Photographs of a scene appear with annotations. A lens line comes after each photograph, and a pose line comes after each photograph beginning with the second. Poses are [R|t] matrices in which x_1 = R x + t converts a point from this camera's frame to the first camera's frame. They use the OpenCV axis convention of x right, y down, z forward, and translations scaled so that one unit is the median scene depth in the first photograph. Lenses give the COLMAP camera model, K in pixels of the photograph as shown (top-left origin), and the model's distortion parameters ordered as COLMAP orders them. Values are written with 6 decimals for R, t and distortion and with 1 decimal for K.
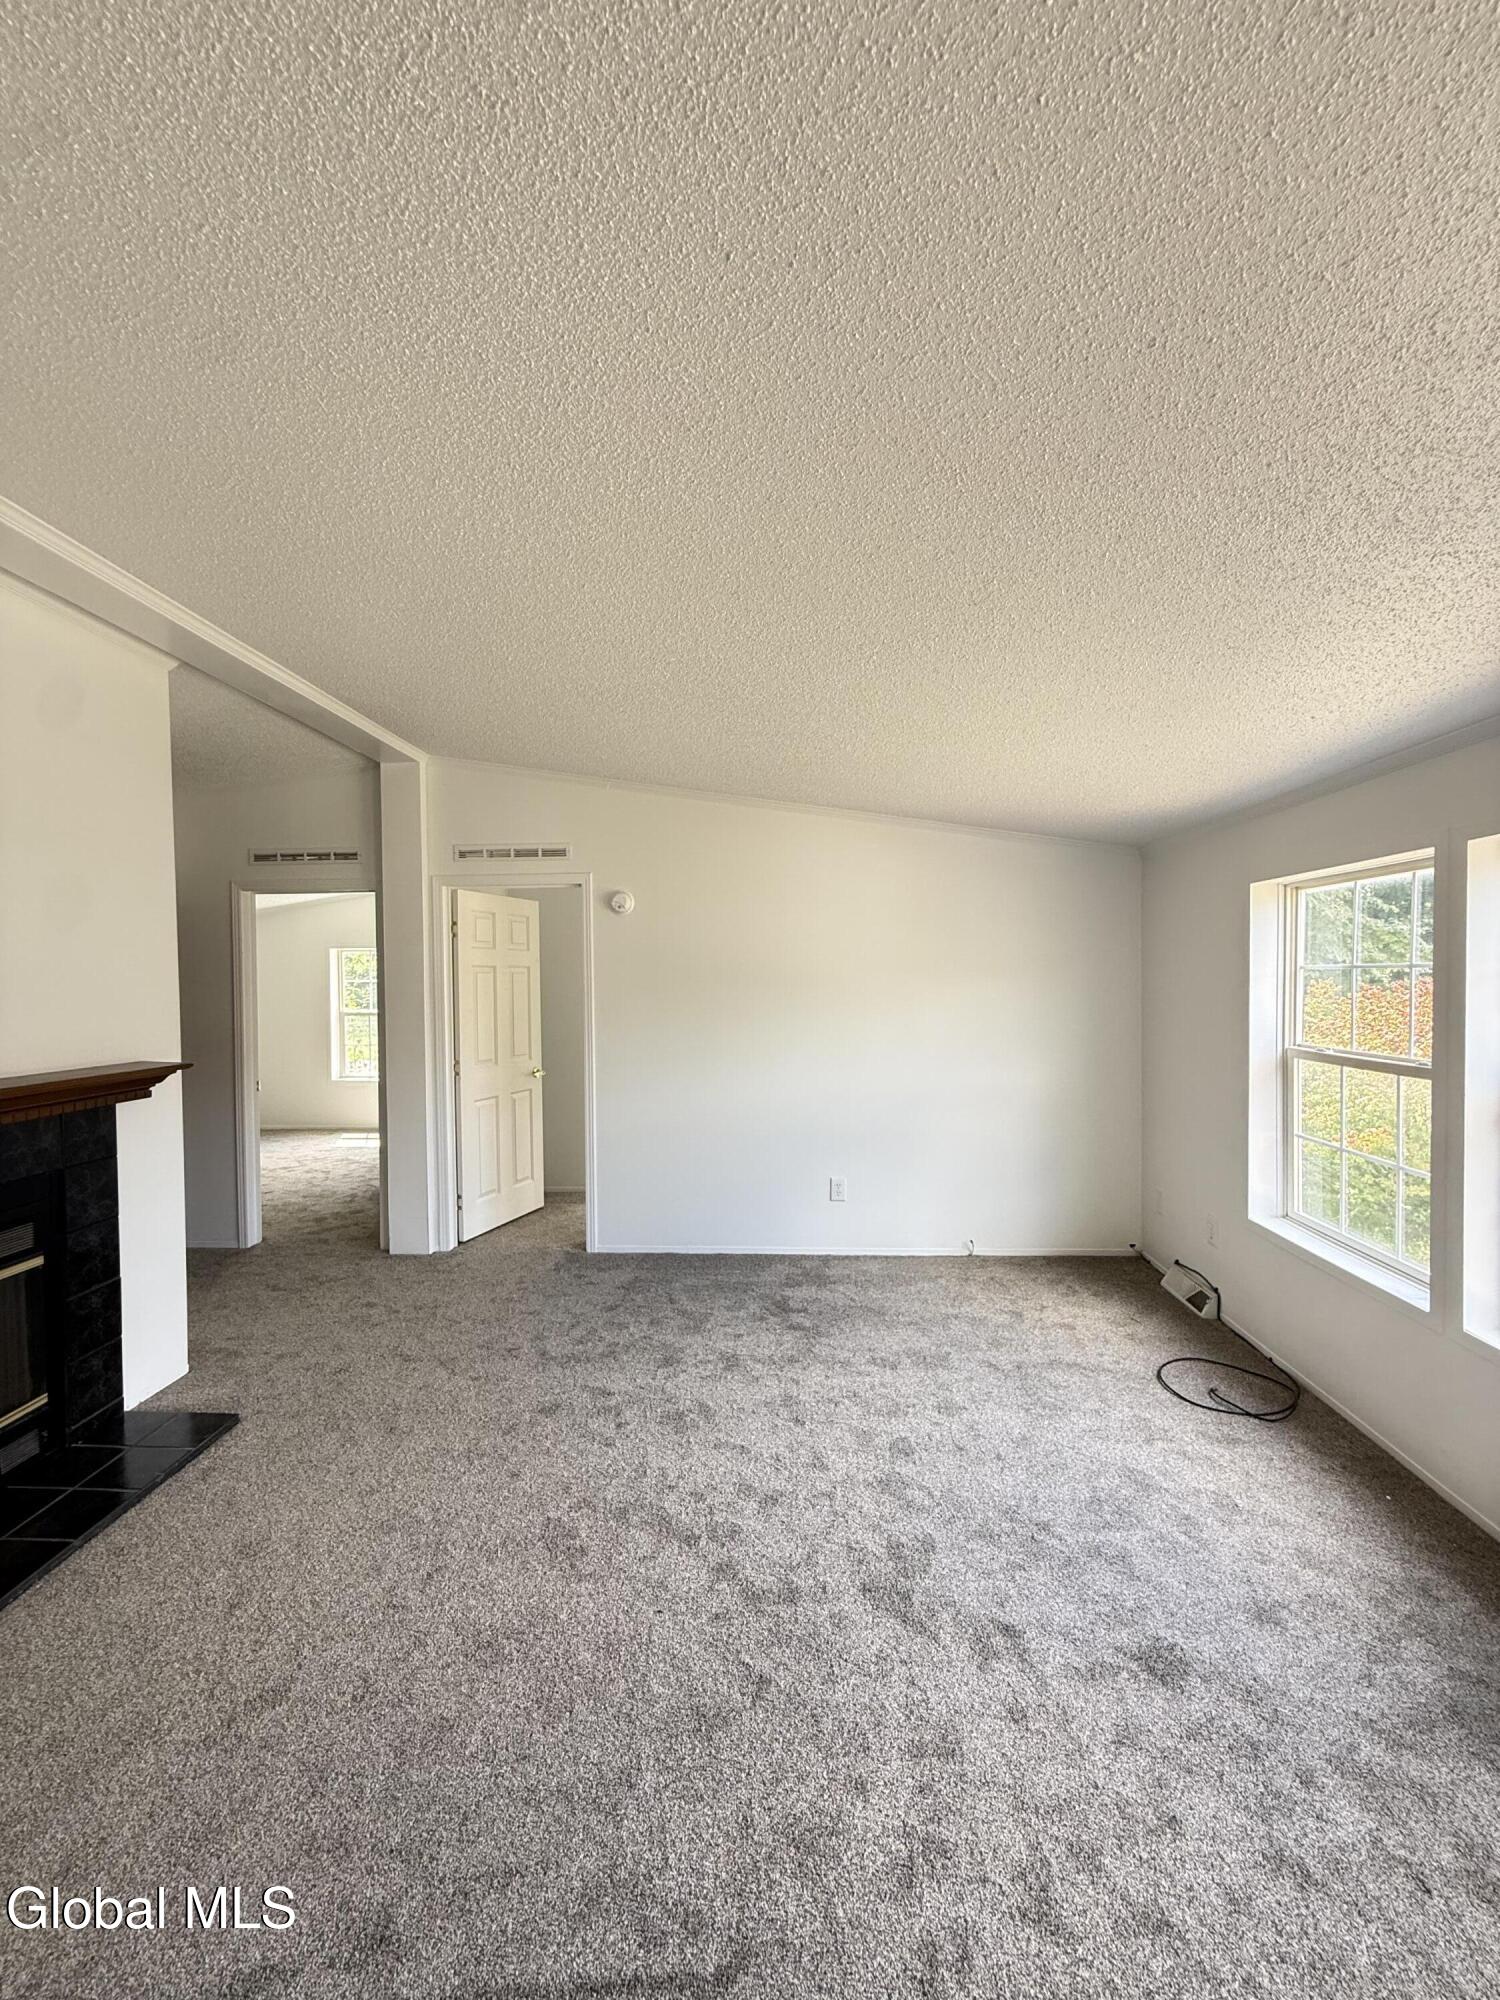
lens RADIAL K [[797.1, 0, 747.6], [0, 797.1, 996.6], [0, 0, 1]] dist [-0.000297, 0.000496]
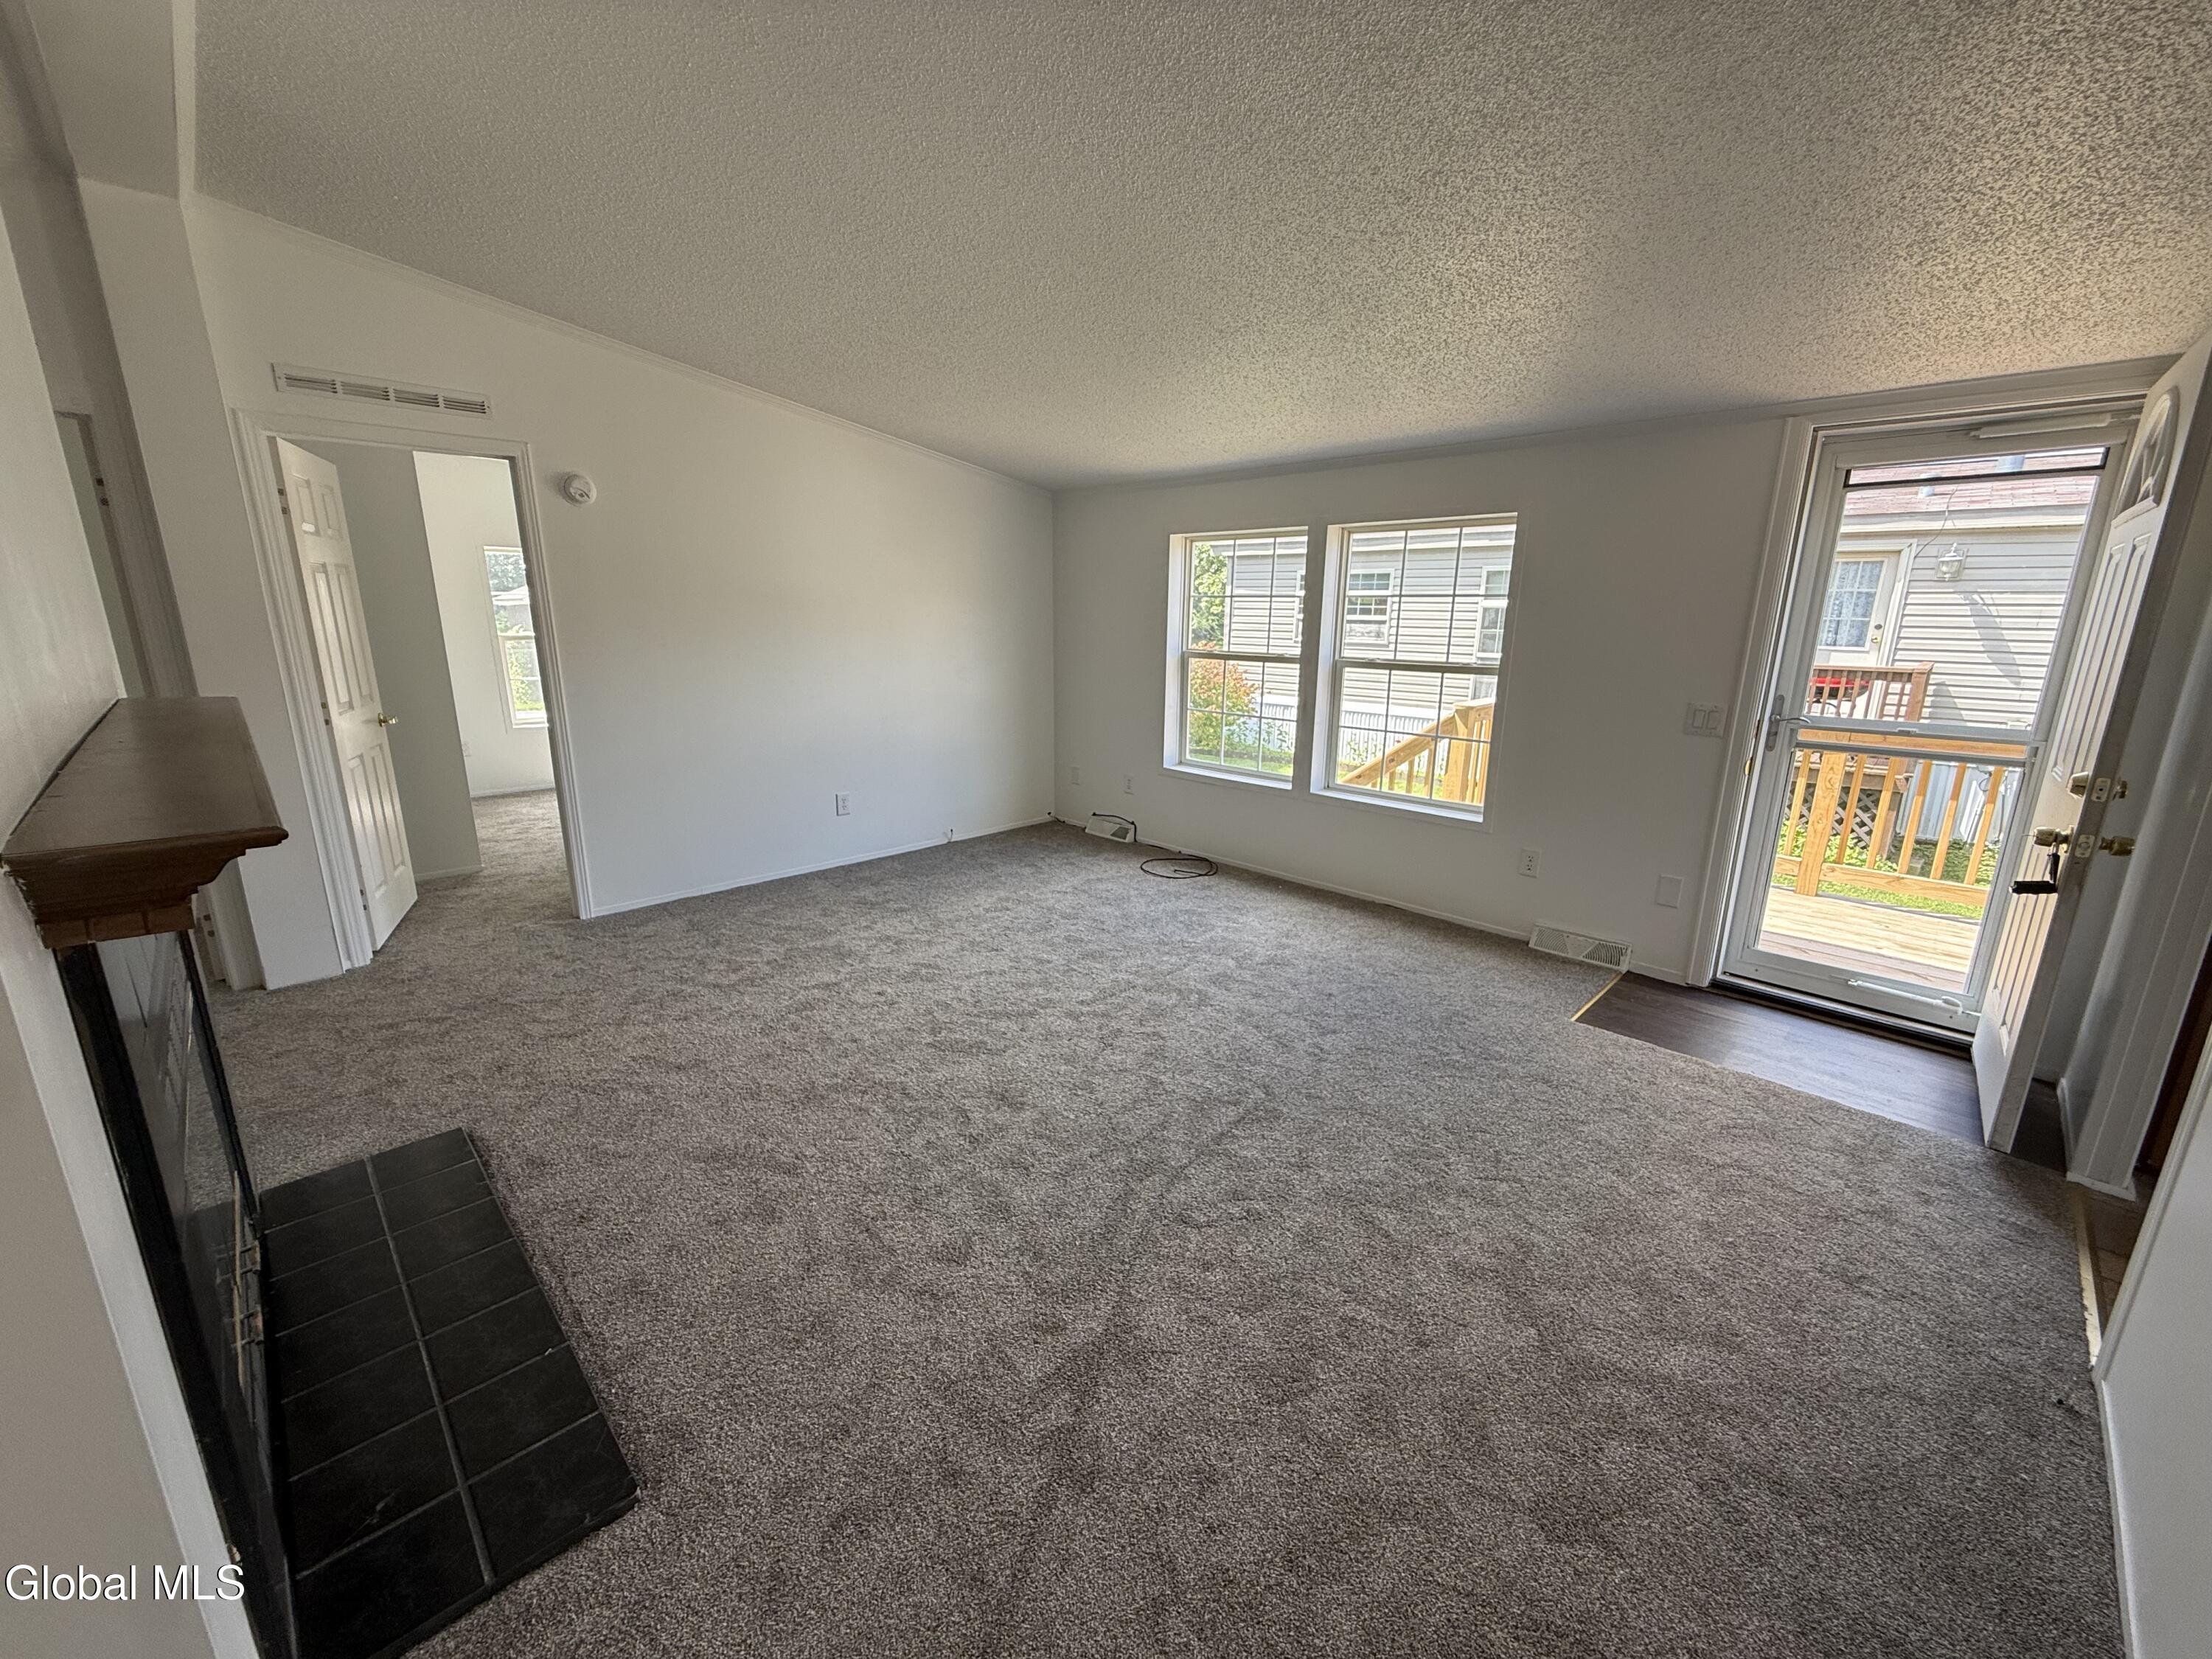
lens RADIAL K [[881.6, 0, 1103.8], [0, 881.6, 831.1], [0, 0, 1]] dist [-0.000297, 0.000496]
pose [[0.670518, -0.164405, 0.723448, -0.668228], [0.001053, 0.975347, 0.220674, 0.028506], [-0.741892, -0.147205, 0.654161, -0.021252]]
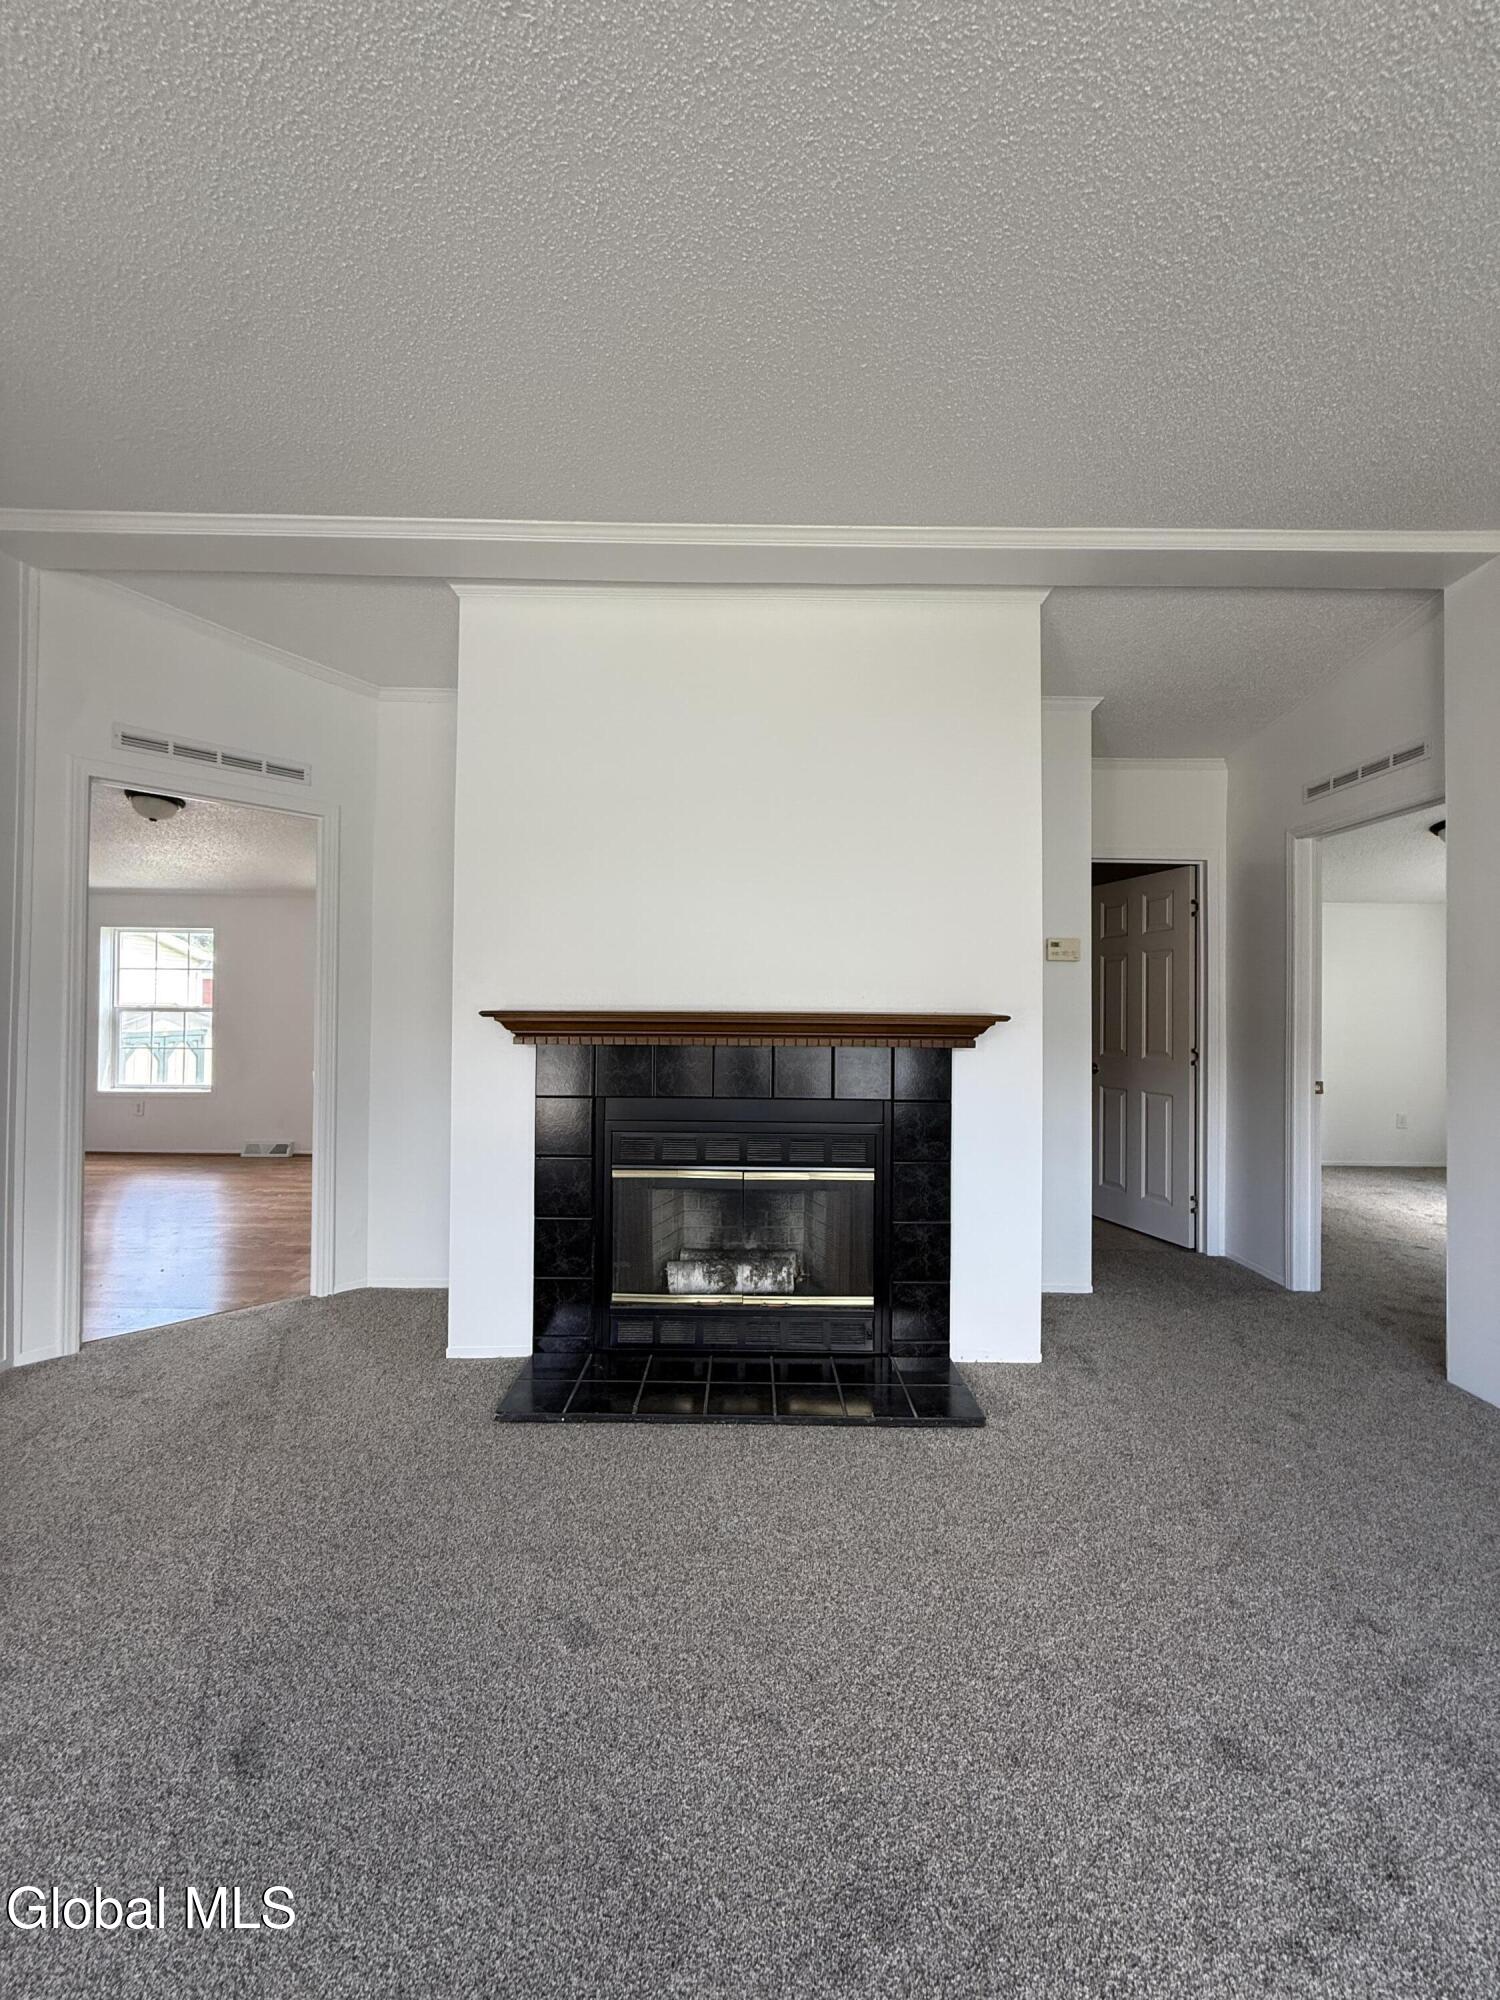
lens RADIAL K [[797.1, 0, 747.6], [0, 797.1, 996.6], [0, 0, 1]] dist [-0.000297, 0.000496]
pose [[0.060885, -0.007069, -0.998120, 0.176577], [-0.031796, 0.999454, -0.009018, 0.069521], [0.997638, 0.032285, 0.060627, 0.566516]]
